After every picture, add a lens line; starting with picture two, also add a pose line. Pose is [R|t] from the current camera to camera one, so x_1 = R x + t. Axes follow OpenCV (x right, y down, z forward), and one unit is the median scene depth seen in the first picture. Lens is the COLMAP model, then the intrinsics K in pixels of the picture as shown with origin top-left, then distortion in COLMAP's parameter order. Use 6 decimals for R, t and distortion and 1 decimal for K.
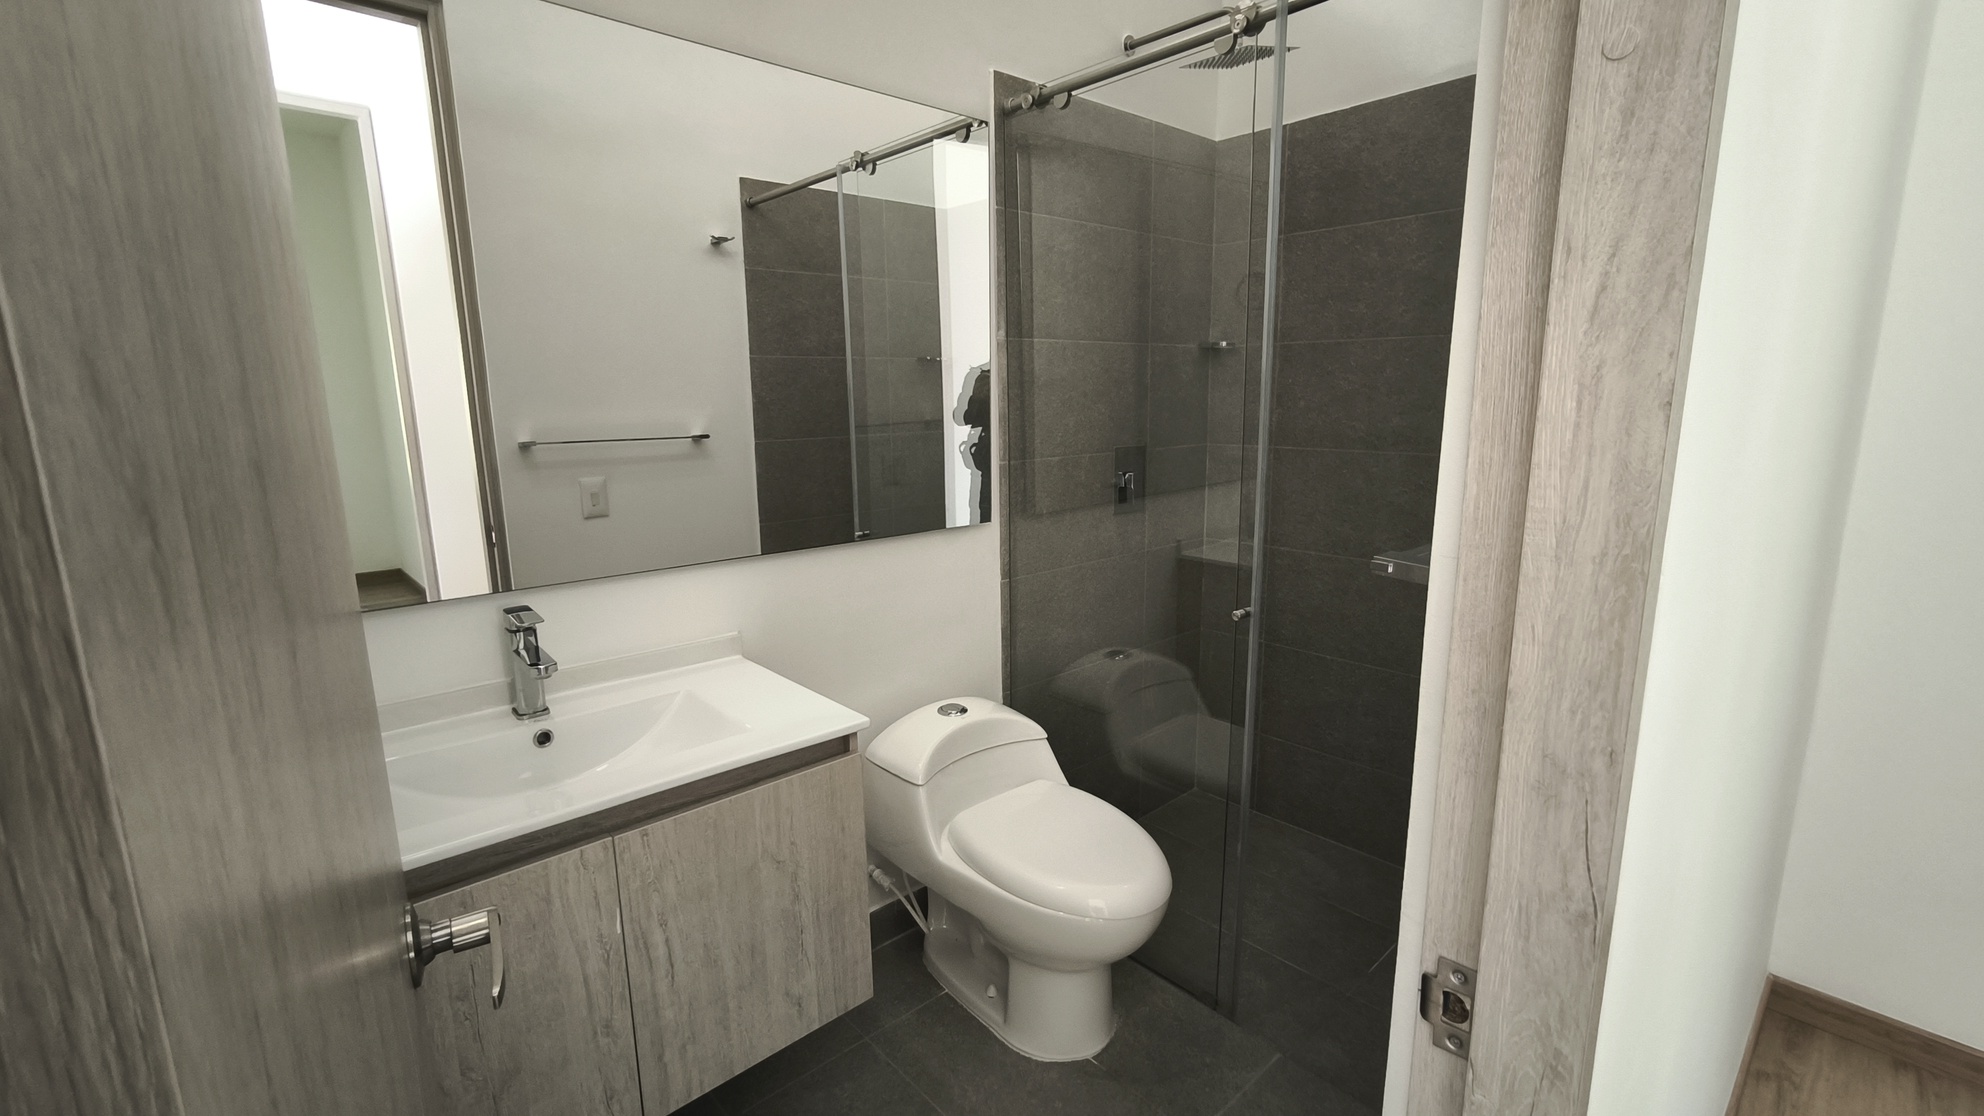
lens RADIAL K [[851.5, 0, 989.9], [0, 851.5, 545.5], [0, 0, 1]] dist [-0.009563, 0.005445]
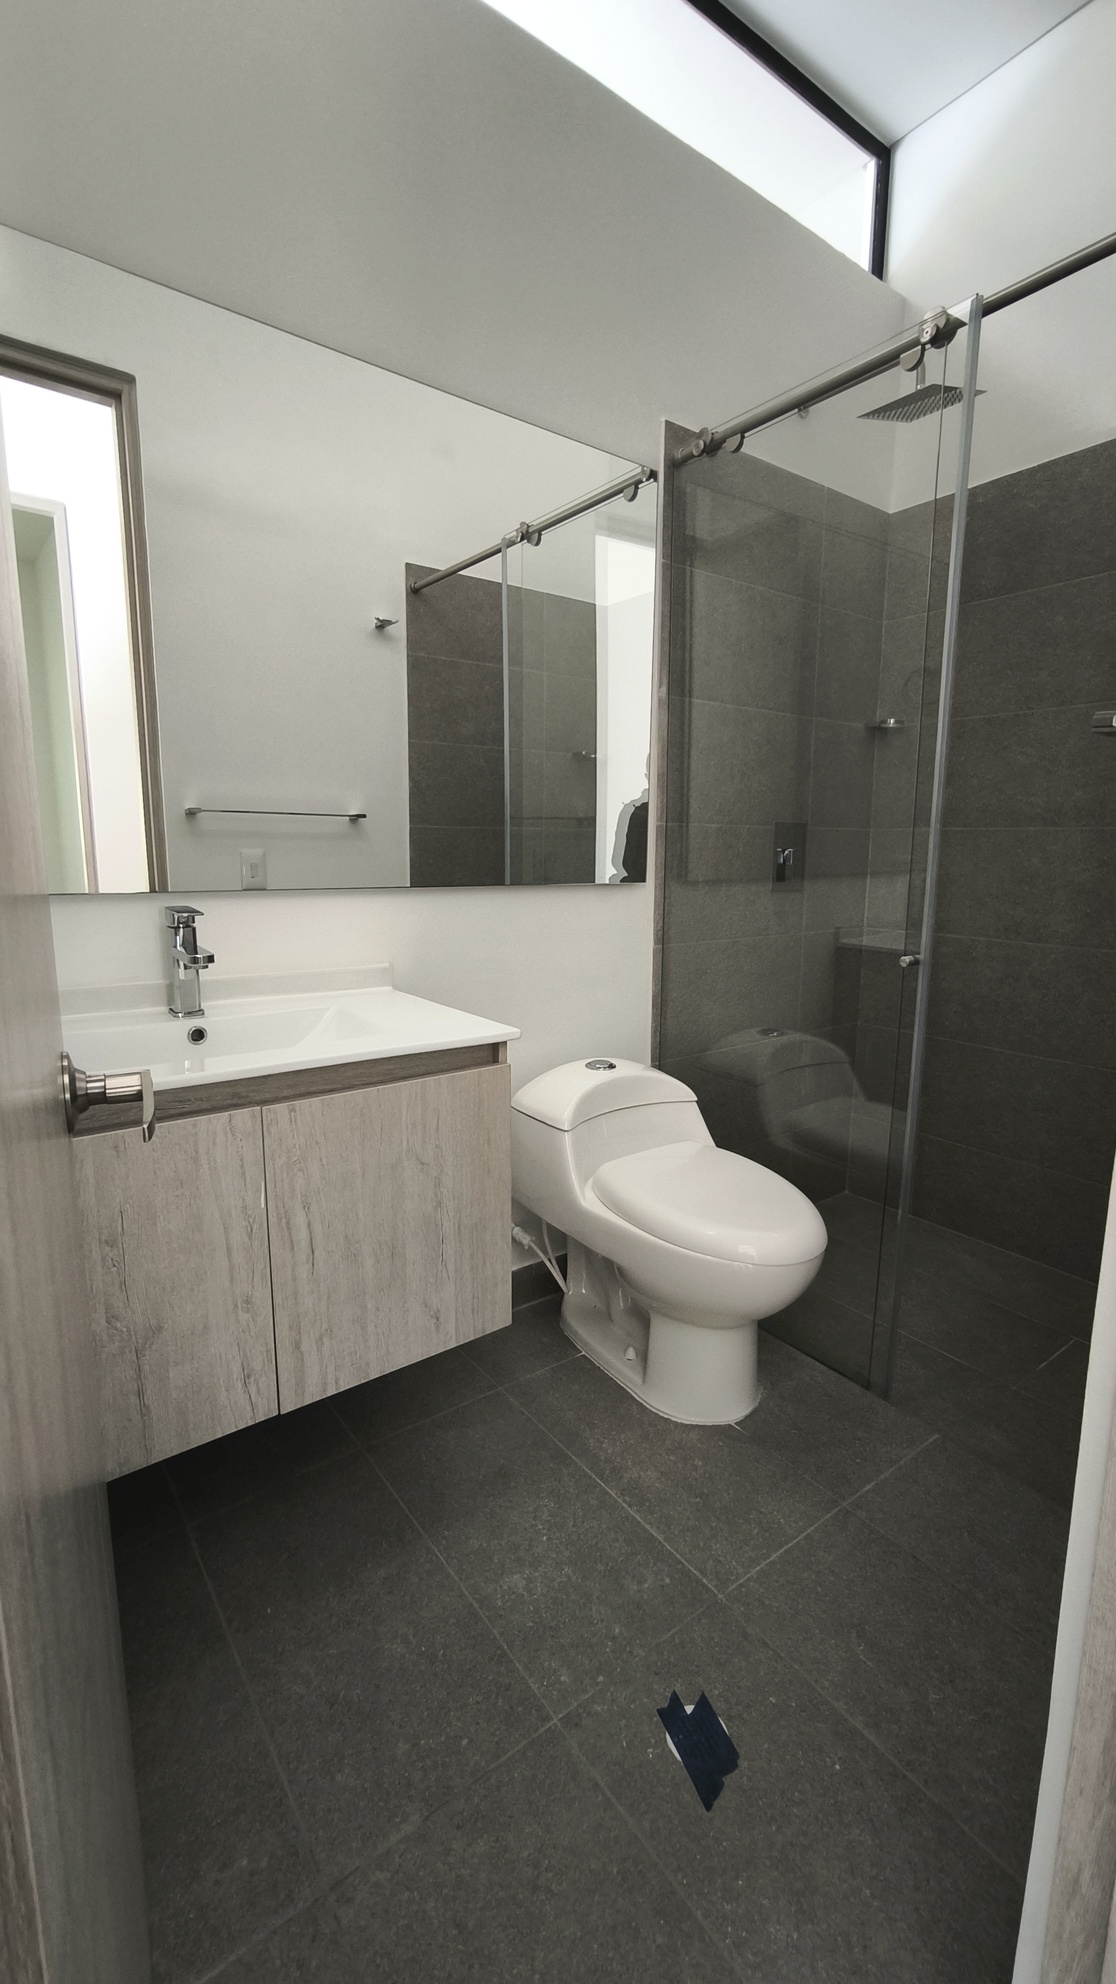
lens RADIAL K [[851.5, 0, 559.4], [0, 851.5, 996.0], [0, 0, 1]] dist [-0.009563, 0.005445]
pose [[0.995797, 0.035384, -0.084474, -0.010452], [-0.037167, 0.999116, -0.019625, 0.131536], [0.083705, 0.022682, 0.996232, 0.020402]]
